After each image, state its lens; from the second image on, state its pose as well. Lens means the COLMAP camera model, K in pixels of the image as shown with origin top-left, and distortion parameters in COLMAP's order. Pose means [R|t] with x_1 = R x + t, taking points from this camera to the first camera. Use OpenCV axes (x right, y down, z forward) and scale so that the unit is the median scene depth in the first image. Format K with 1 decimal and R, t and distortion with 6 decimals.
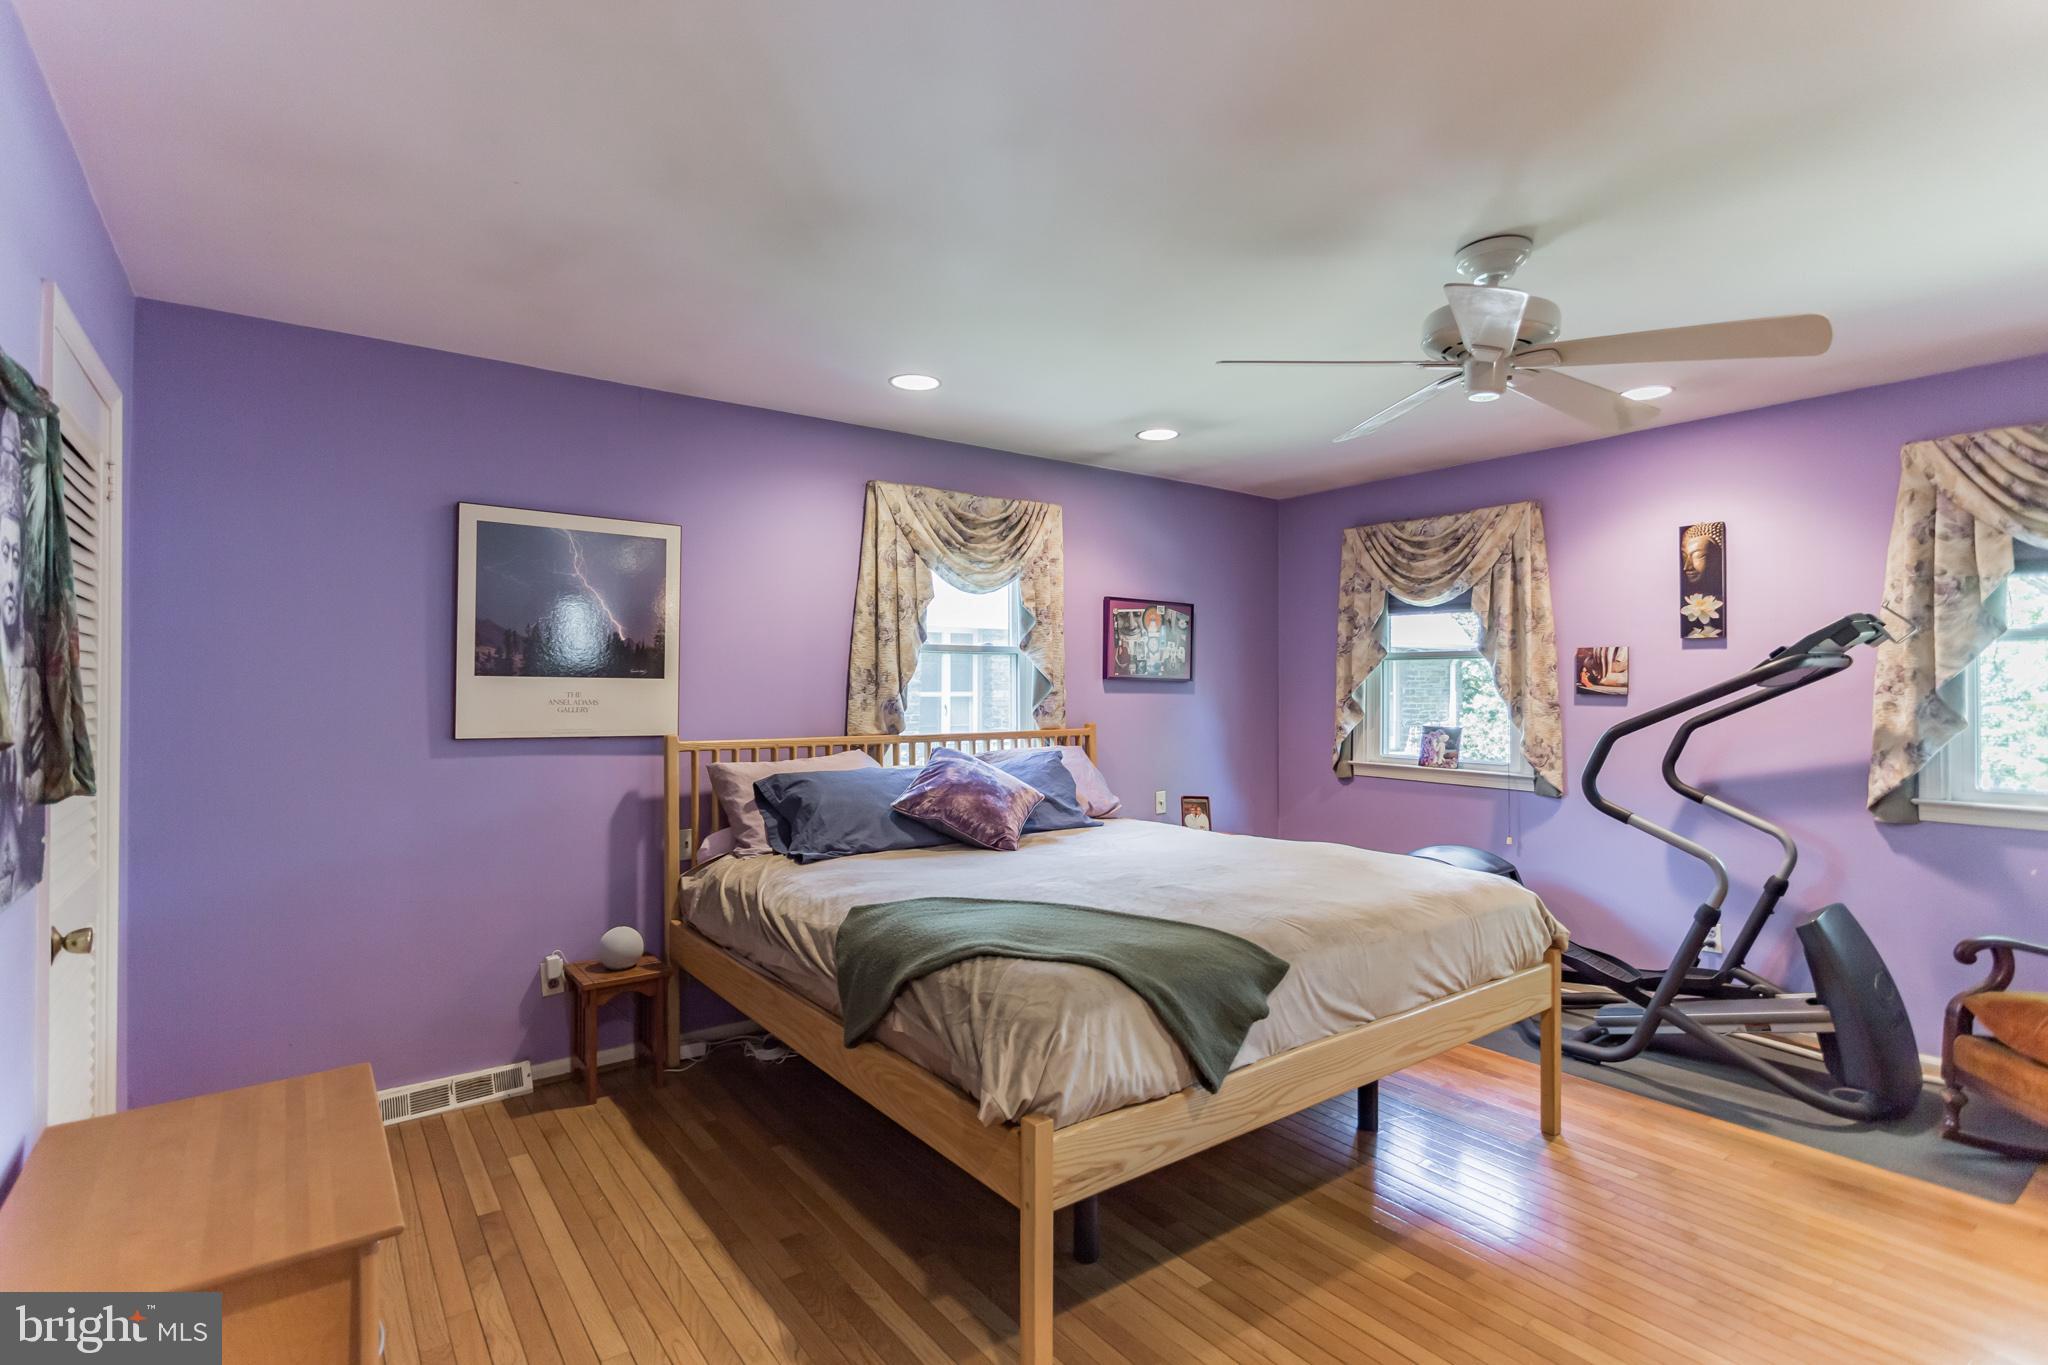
lens RADIAL K [[984.9, 0, 1017.8], [0, 984.9, 672.4], [0, 0, 1]] dist [-0.002214, -0.000072]
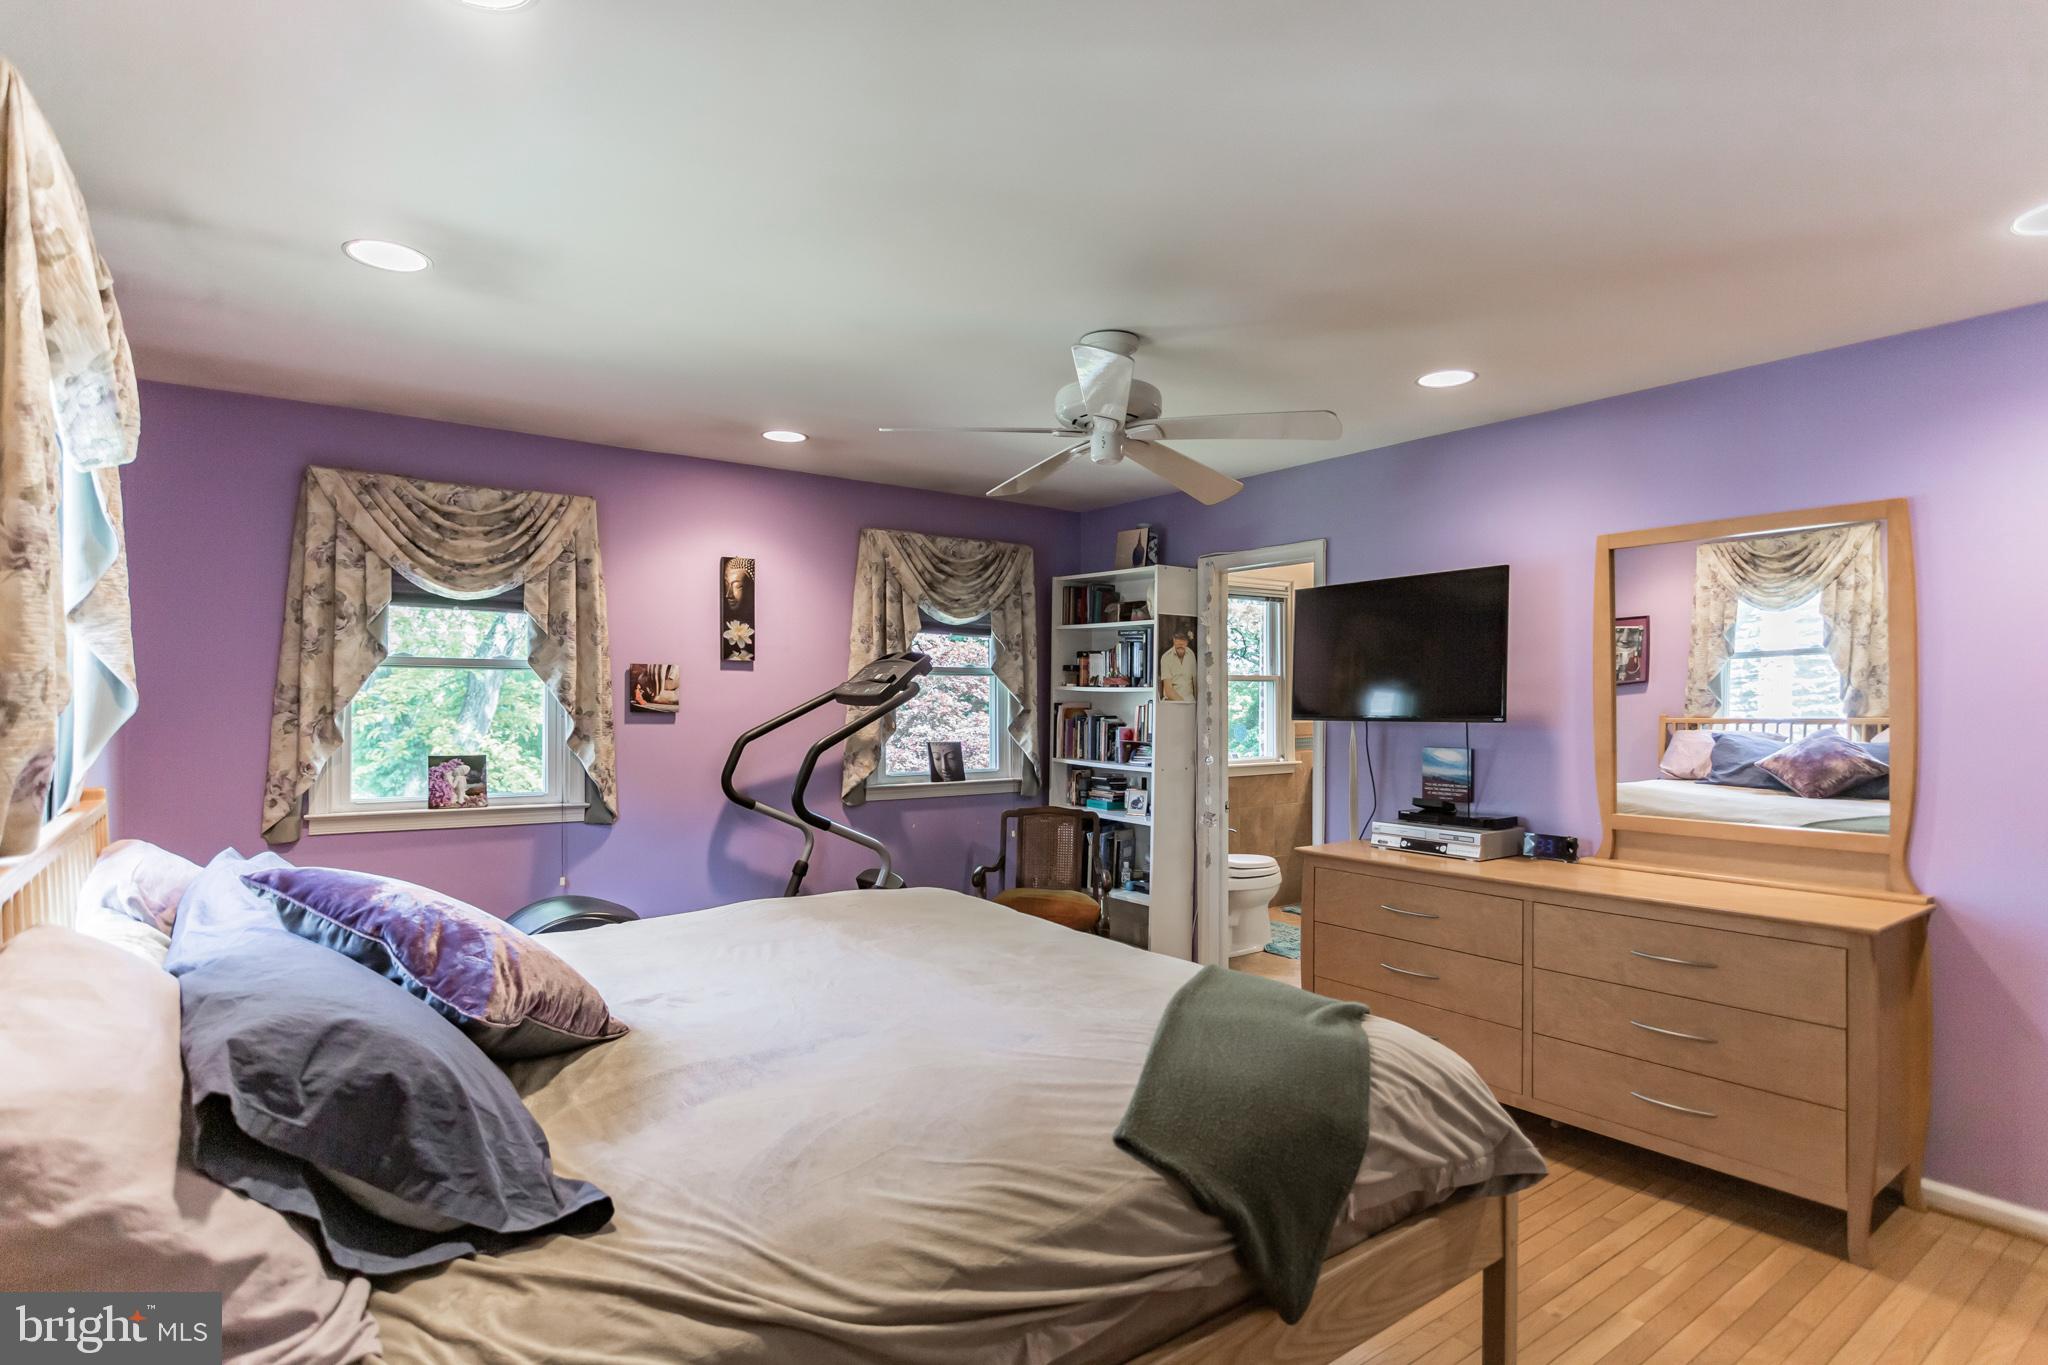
lens RADIAL K [[1006.2, 0, 1019.6], [0, 1006.2, 702.3], [0, 0, 1]] dist [-0.001670, -0.000240]
pose [[0.019328, 0.001873, 0.999811, -0.384986], [-0.016911, 0.999856, -0.001546, 0.007385], [-0.999670, -0.016878, 0.019357, 0.584836]]
